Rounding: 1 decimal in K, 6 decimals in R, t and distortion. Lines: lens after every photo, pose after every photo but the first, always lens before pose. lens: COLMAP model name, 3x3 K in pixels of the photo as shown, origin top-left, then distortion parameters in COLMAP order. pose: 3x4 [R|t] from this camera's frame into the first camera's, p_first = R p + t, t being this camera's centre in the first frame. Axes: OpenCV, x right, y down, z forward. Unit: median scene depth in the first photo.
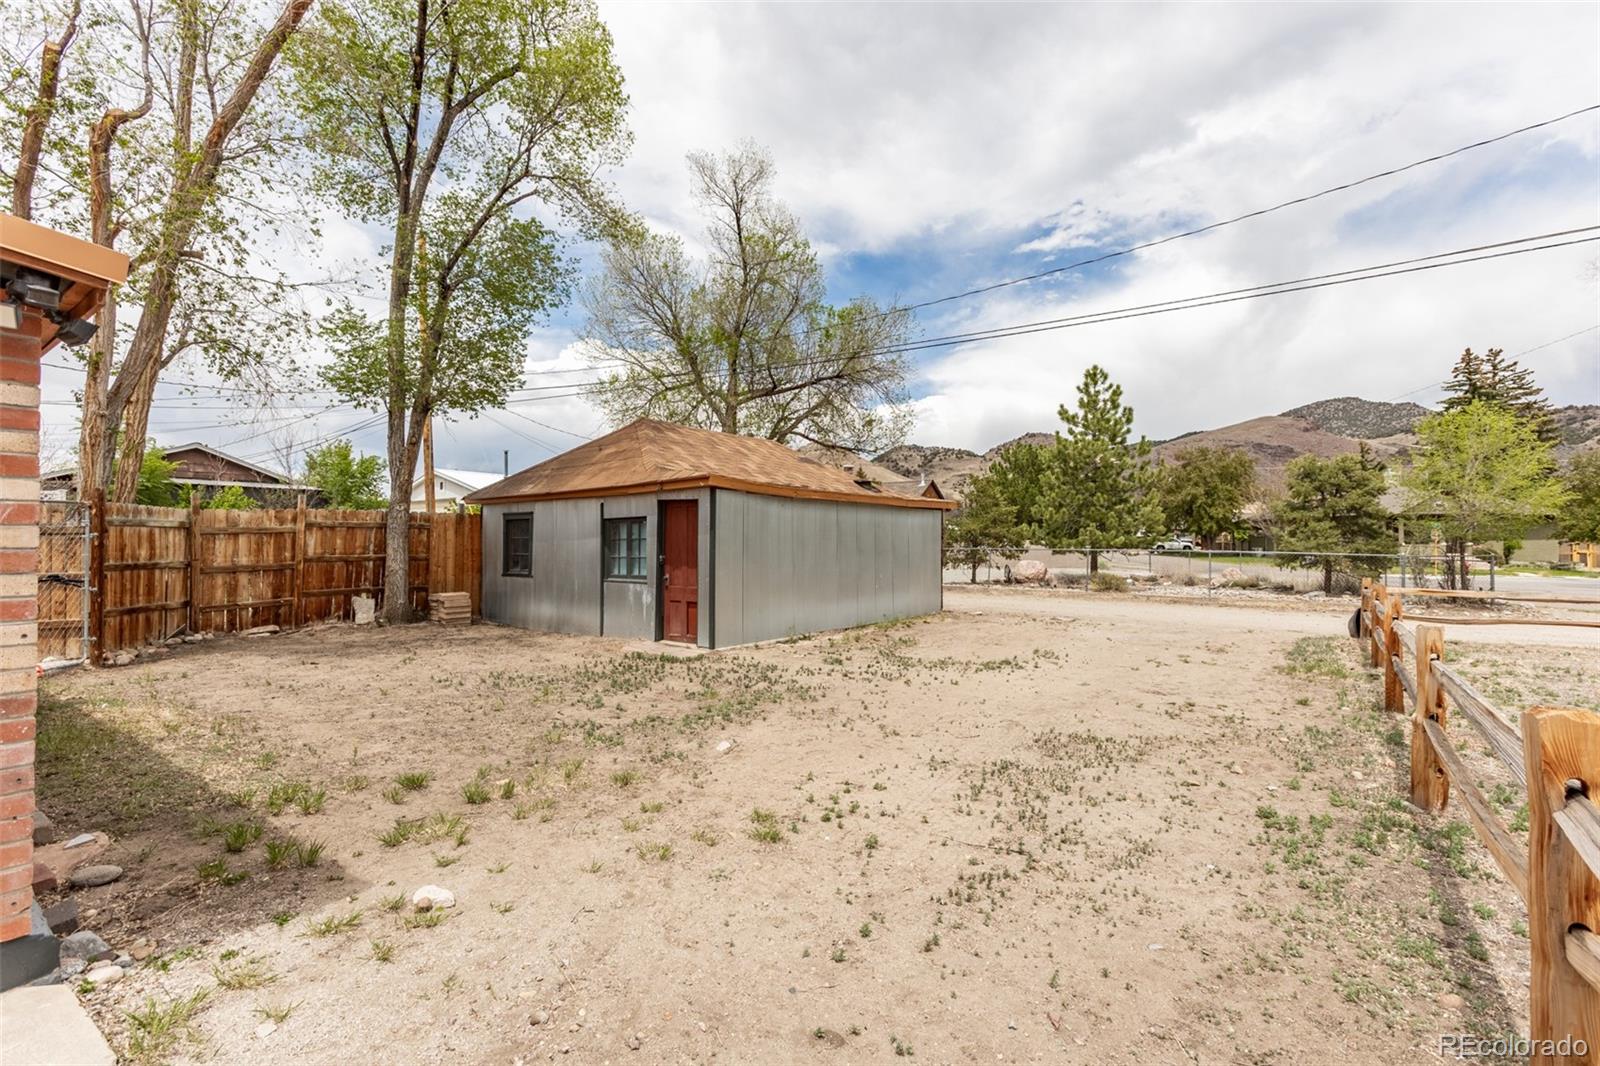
lens RADIAL K [[722.0, 0, 794.5], [0, 722.0, 542.0], [0, 0, 1]] dist [-0.010926, 0.008700]
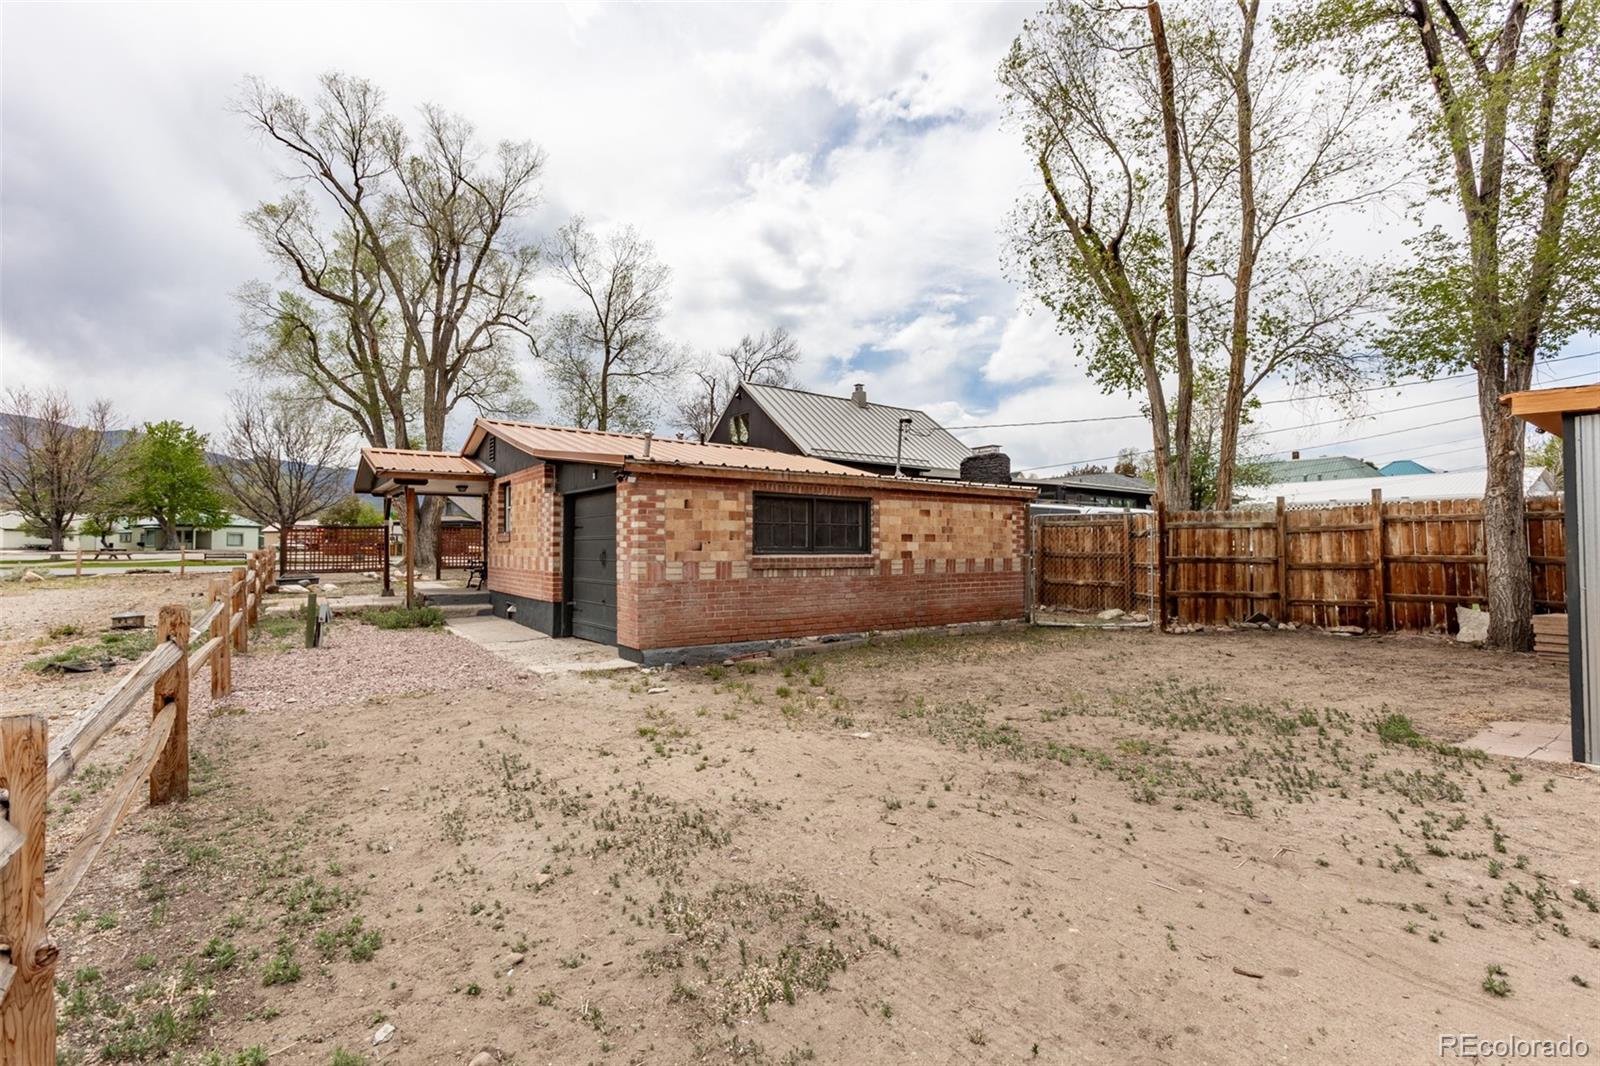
lens RADIAL K [[722.0, 0, 785.1], [0, 722.0, 530.4], [0, 0, 1]] dist [-0.010926, 0.008700]
pose [[-0.322810, -0.022152, -0.946204, 0.216121], [0.001643, 0.999711, -0.023965, 0.004540], [0.946462, -0.009291, -0.322681, 0.294890]]
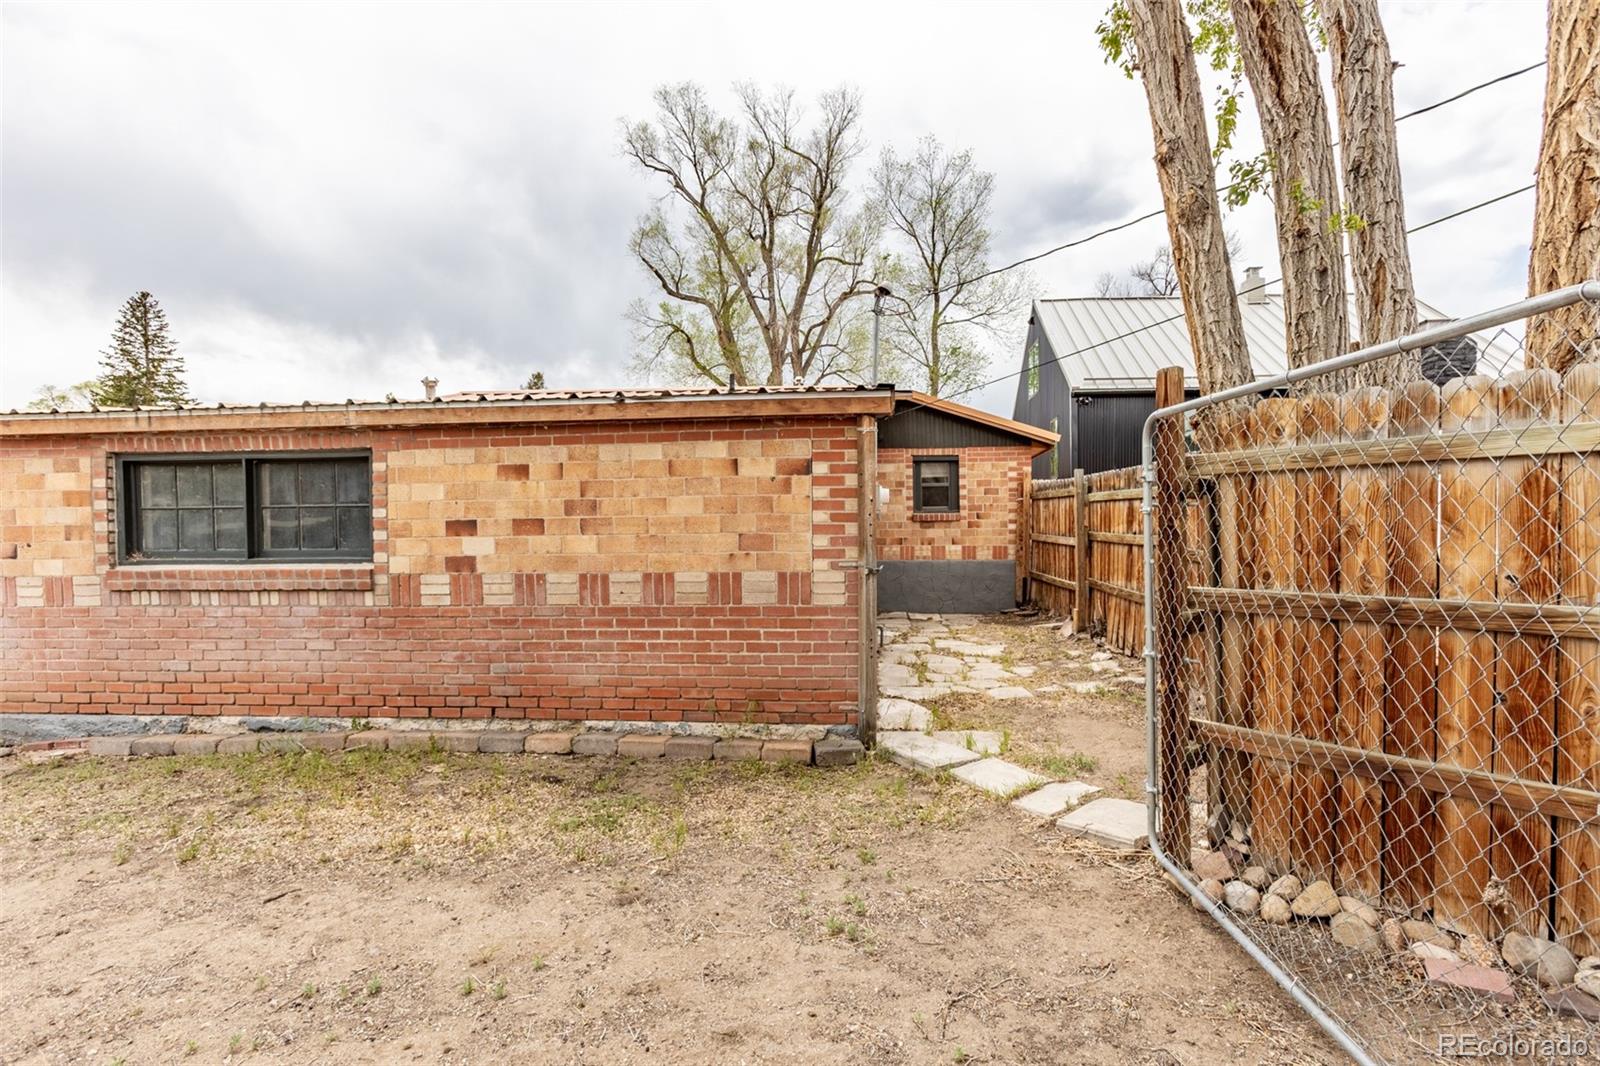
lens RADIAL K [[722.0, 0, 810.8], [0, 722.0, 541.0], [0, 0, 1]] dist [-0.010926, 0.008700]
pose [[-0.848420, 0.024124, -0.528773, -0.242890], [0.014651, 0.999648, 0.022099, -0.001319], [0.529120, 0.011002, -0.848476, 0.465712]]
